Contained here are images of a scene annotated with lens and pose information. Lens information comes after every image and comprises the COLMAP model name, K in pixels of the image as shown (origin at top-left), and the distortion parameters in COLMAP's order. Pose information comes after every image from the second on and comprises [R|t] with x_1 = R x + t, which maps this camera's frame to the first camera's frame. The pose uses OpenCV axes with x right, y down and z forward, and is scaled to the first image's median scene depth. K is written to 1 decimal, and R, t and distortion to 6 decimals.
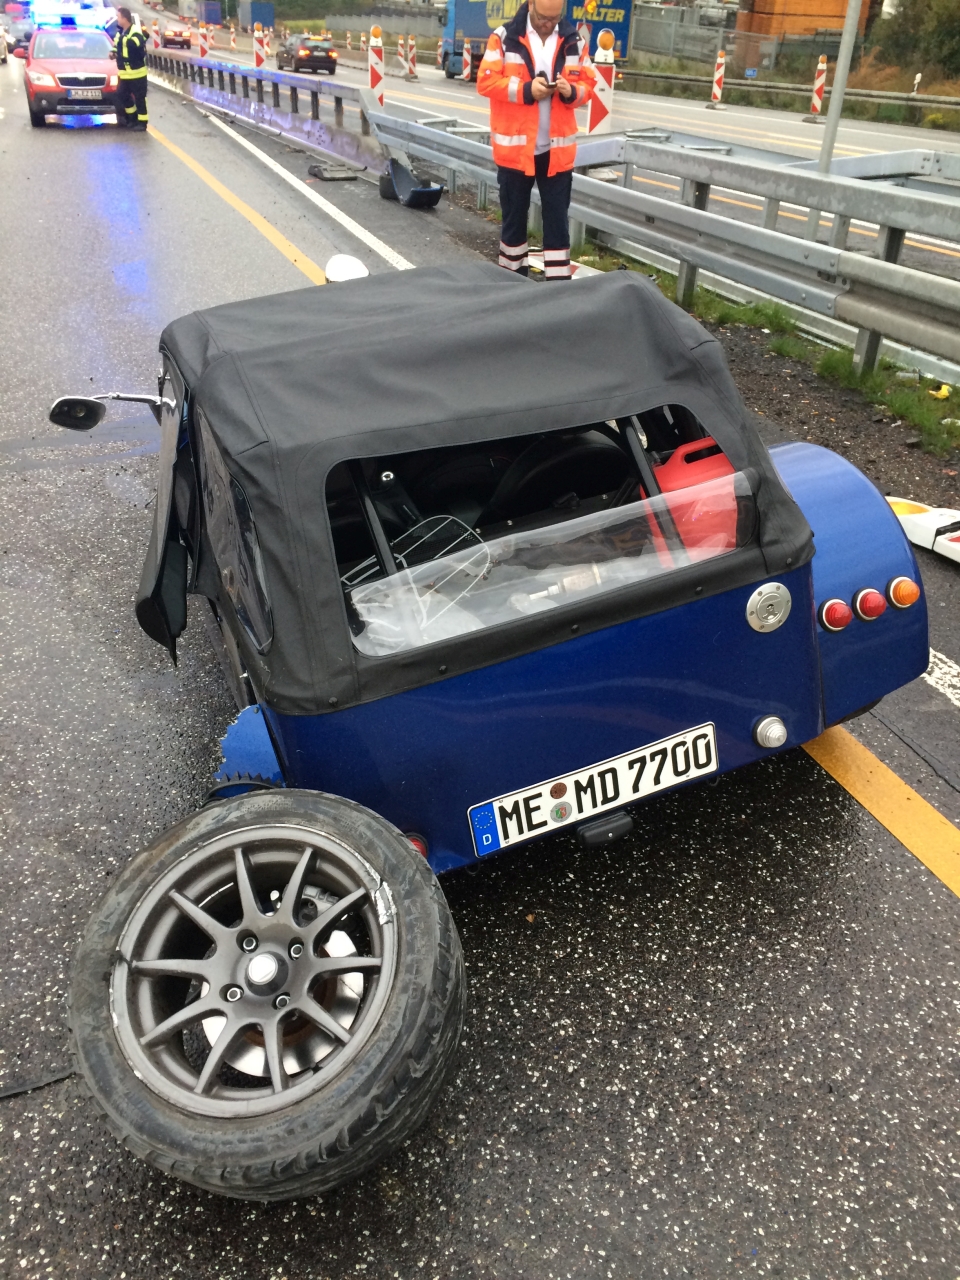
lens RADIAL K [[1084.1, 0, 486.5], [0, 1084.1, 637.0], [0, 0, 1]] dist [0.084087, -0.107180]
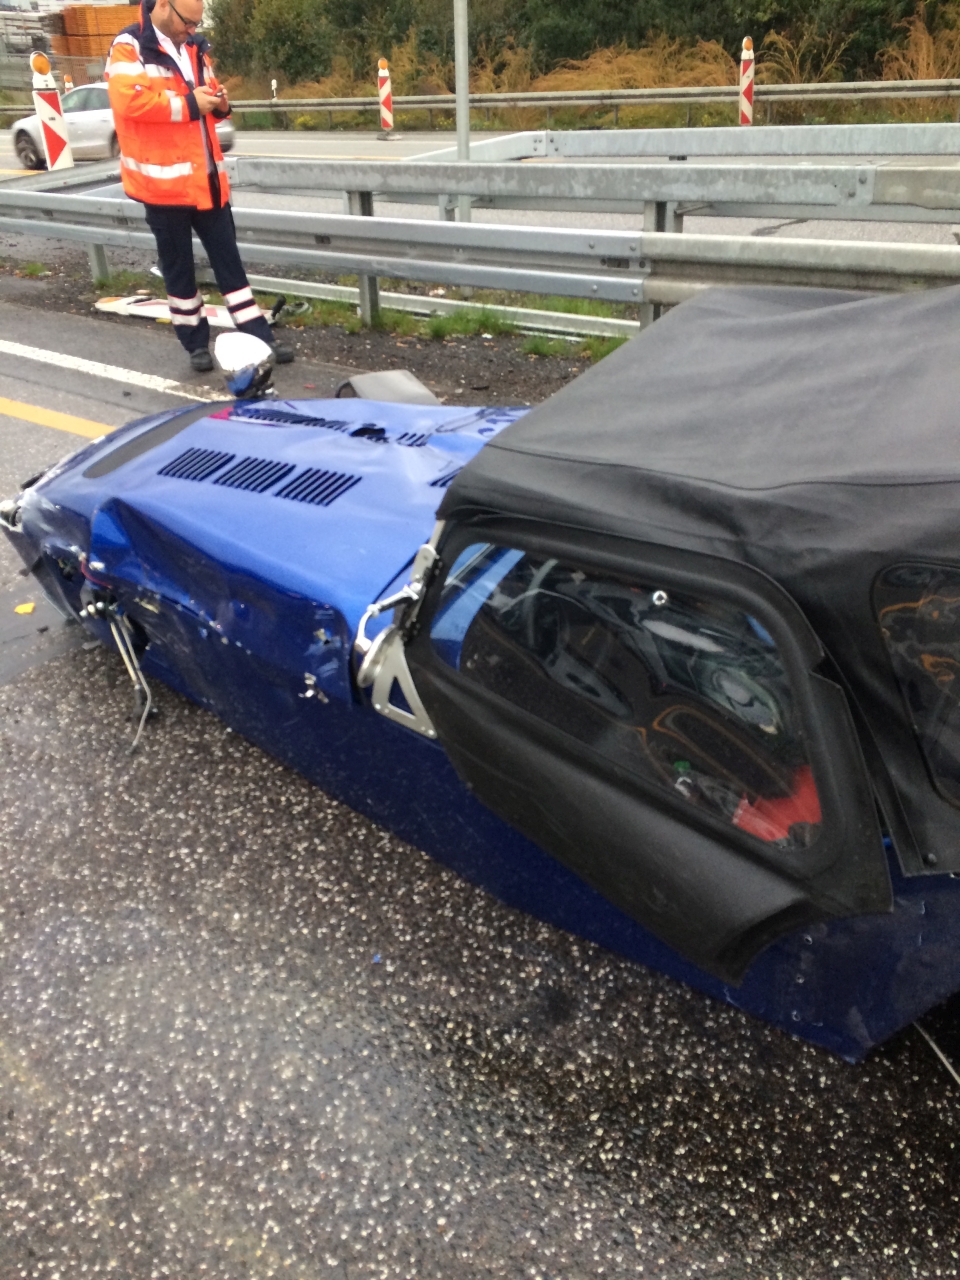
lens RADIAL K [[1078.0, 0, 480.0], [0, 1078.0, 640.0], [0, 0, 1]] dist [0.080649, -0.090885]
pose [[0.844339, -0.316391, 0.432421, -0.237142], [0.320885, 0.944899, 0.064801, -0.095173], [-0.429096, 0.084043, 0.899340, 0.185643]]
